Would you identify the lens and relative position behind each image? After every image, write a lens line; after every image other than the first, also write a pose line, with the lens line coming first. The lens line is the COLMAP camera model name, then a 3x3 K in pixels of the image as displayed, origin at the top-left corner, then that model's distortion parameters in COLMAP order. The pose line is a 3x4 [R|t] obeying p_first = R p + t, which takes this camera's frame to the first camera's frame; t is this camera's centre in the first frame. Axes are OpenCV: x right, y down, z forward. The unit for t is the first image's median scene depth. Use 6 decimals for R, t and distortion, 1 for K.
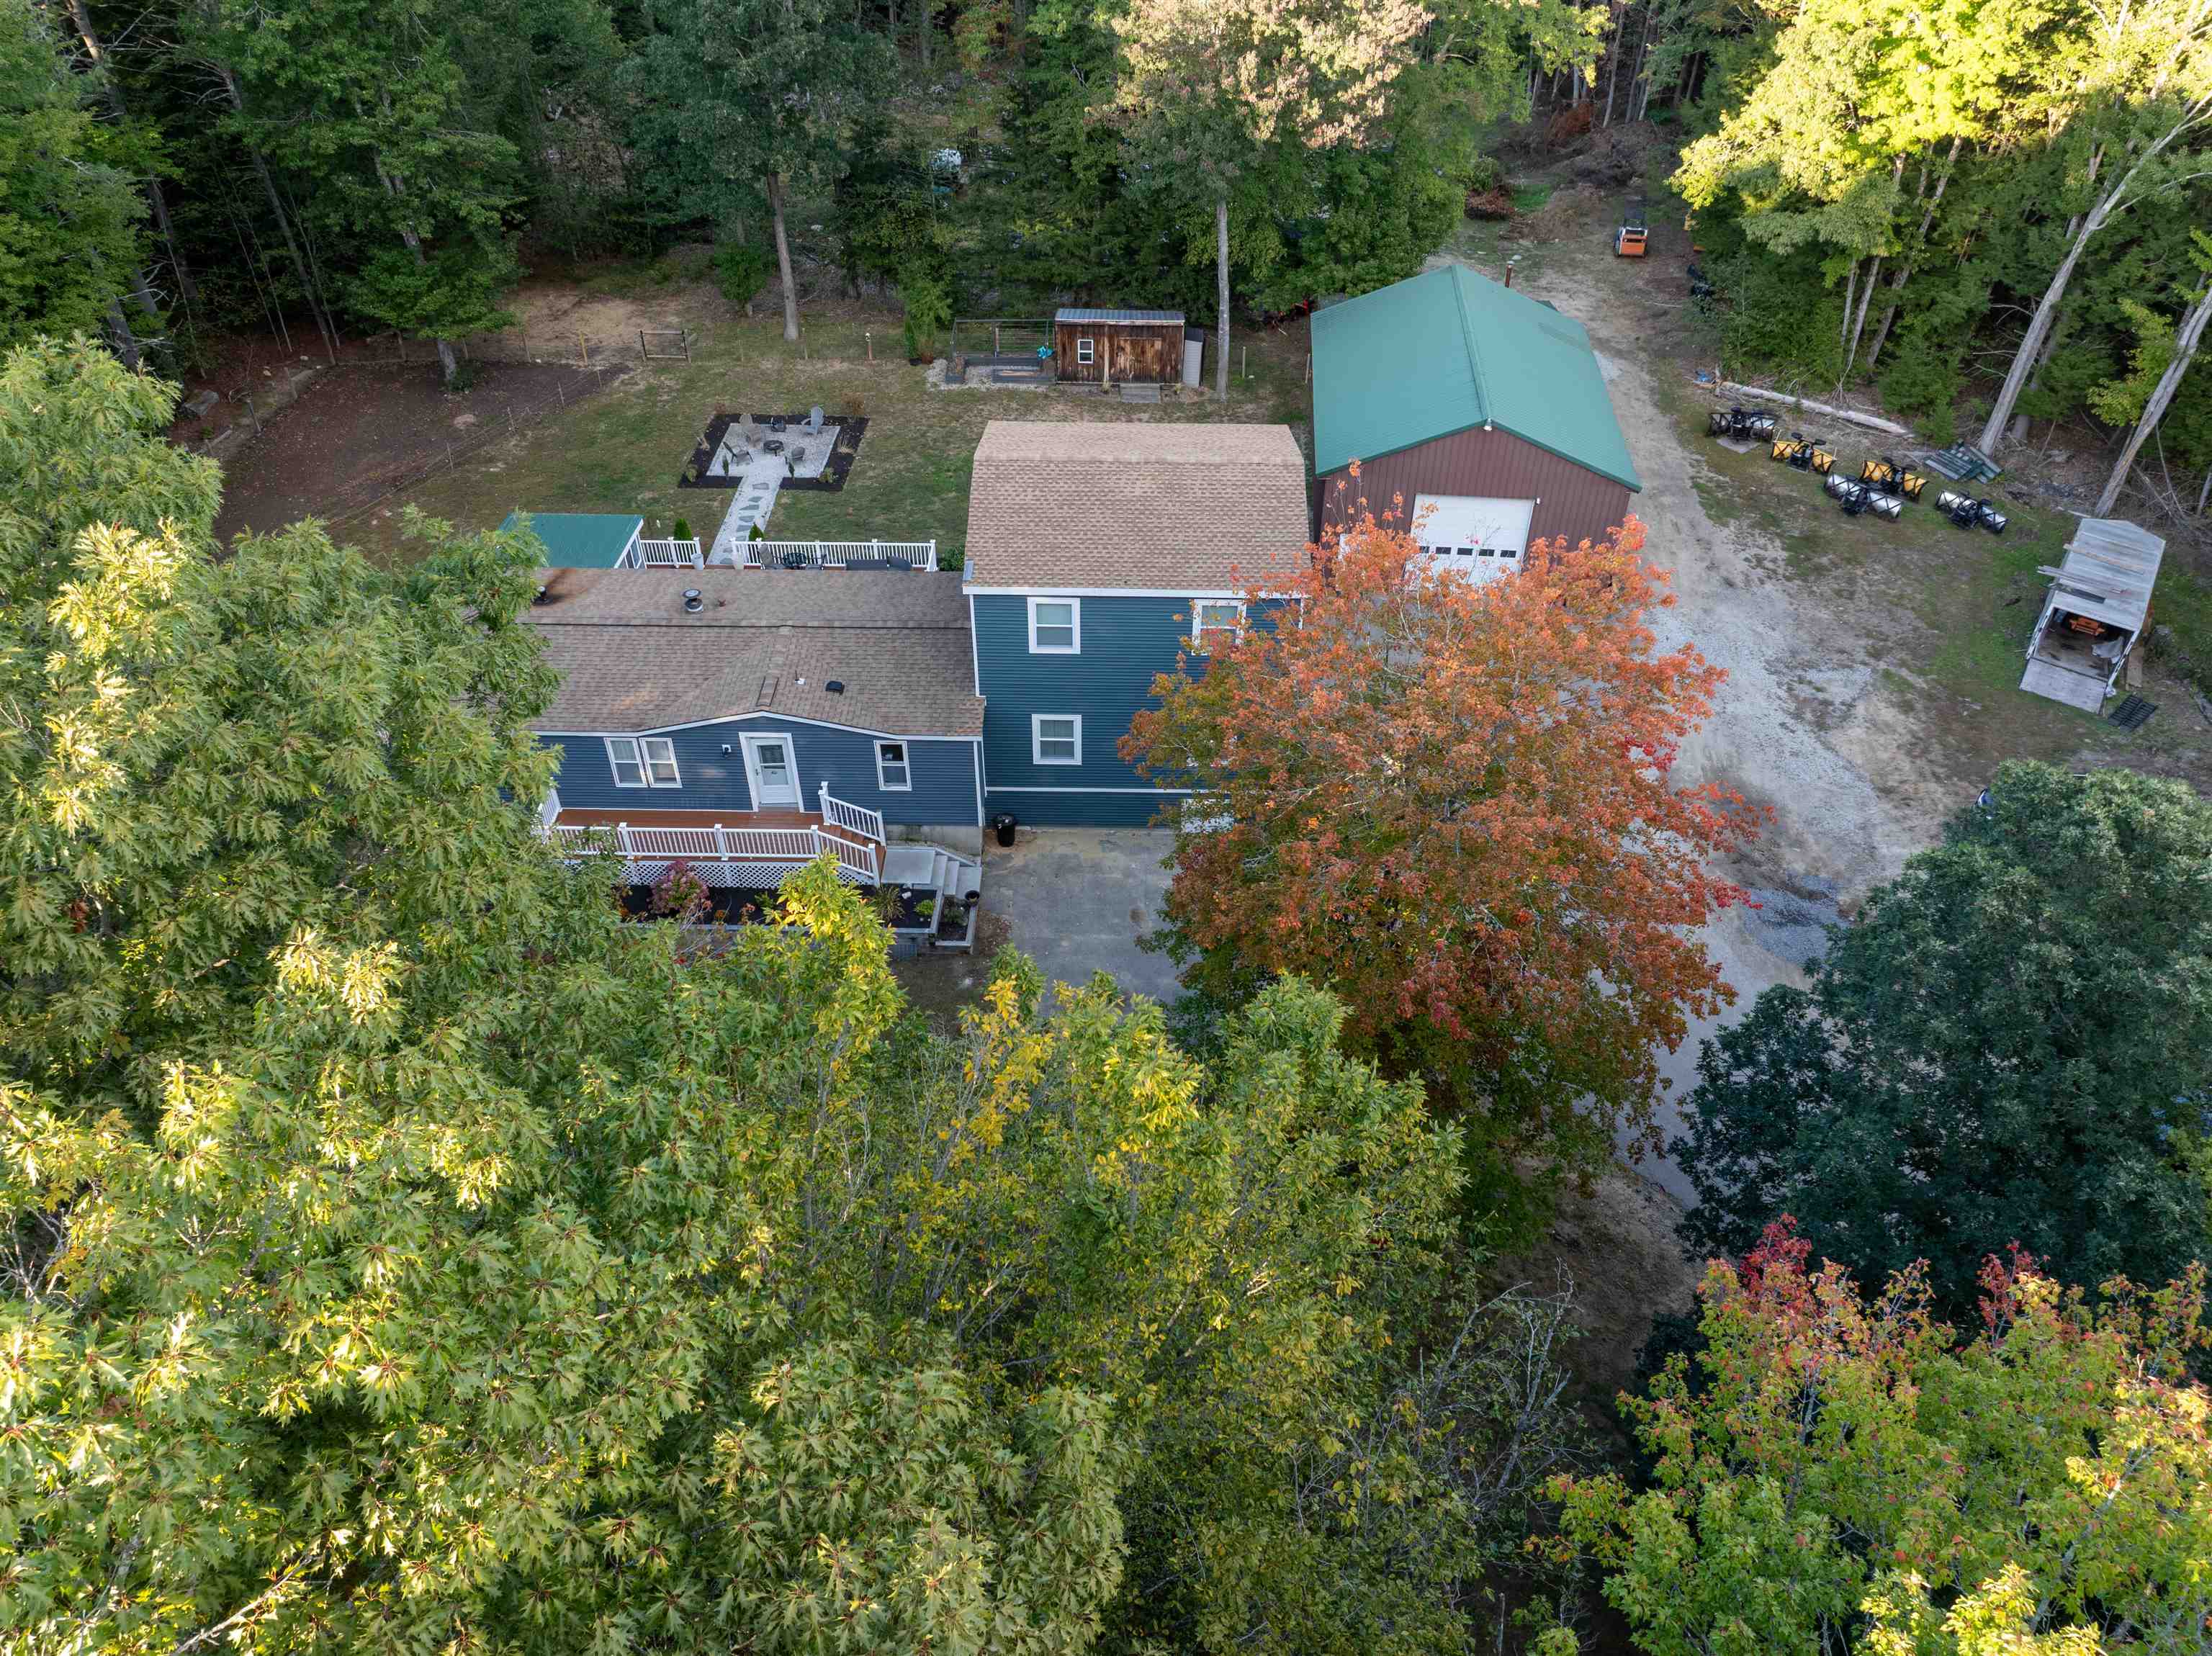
lens RADIAL K [[1562.7, 0, 1122.0], [0, 1562.7, 819.4], [0, 0, 1]] dist [-0.035262, -0.002228]
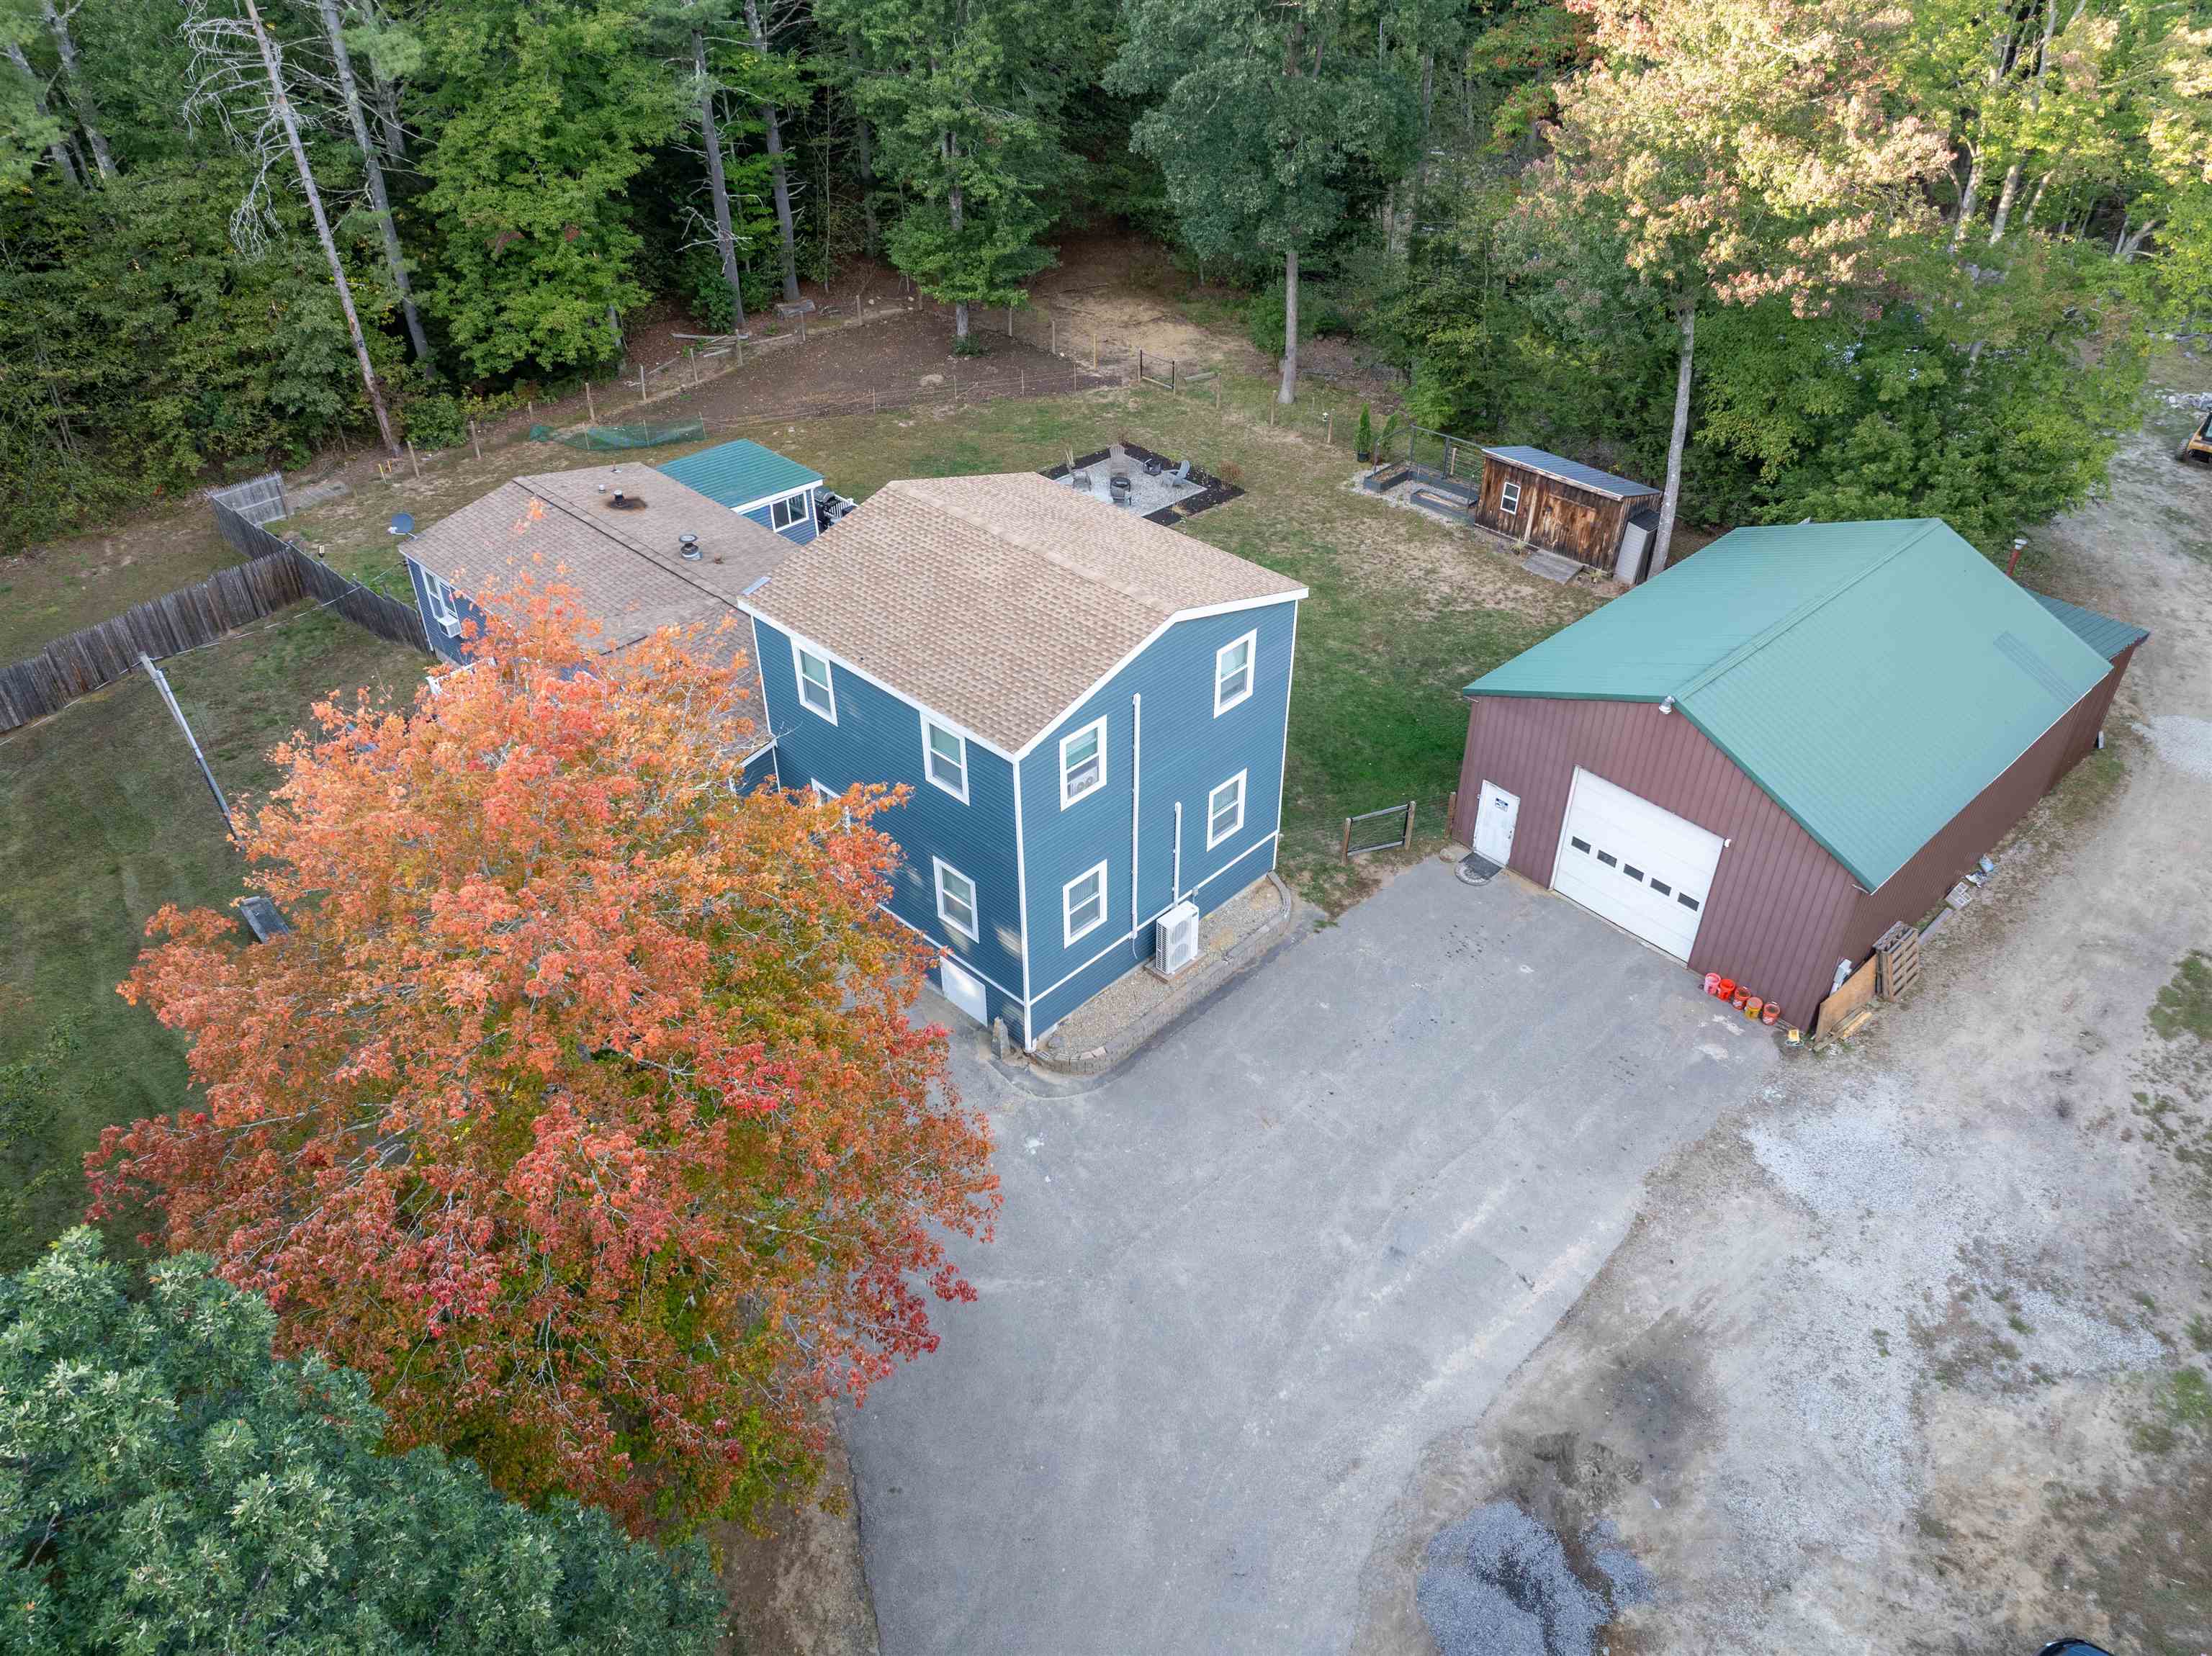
lens RADIAL K [[1562.7, 0, 1125.8], [0, 1562.7, 814.1], [0, 0, 1]] dist [-0.035262, -0.002228]
pose [[0.736136, 0.398535, -0.547059, 0.529773], [-0.438777, 0.896412, 0.062610, -0.173993], [0.515343, 0.193947, 0.834749, 0.369797]]
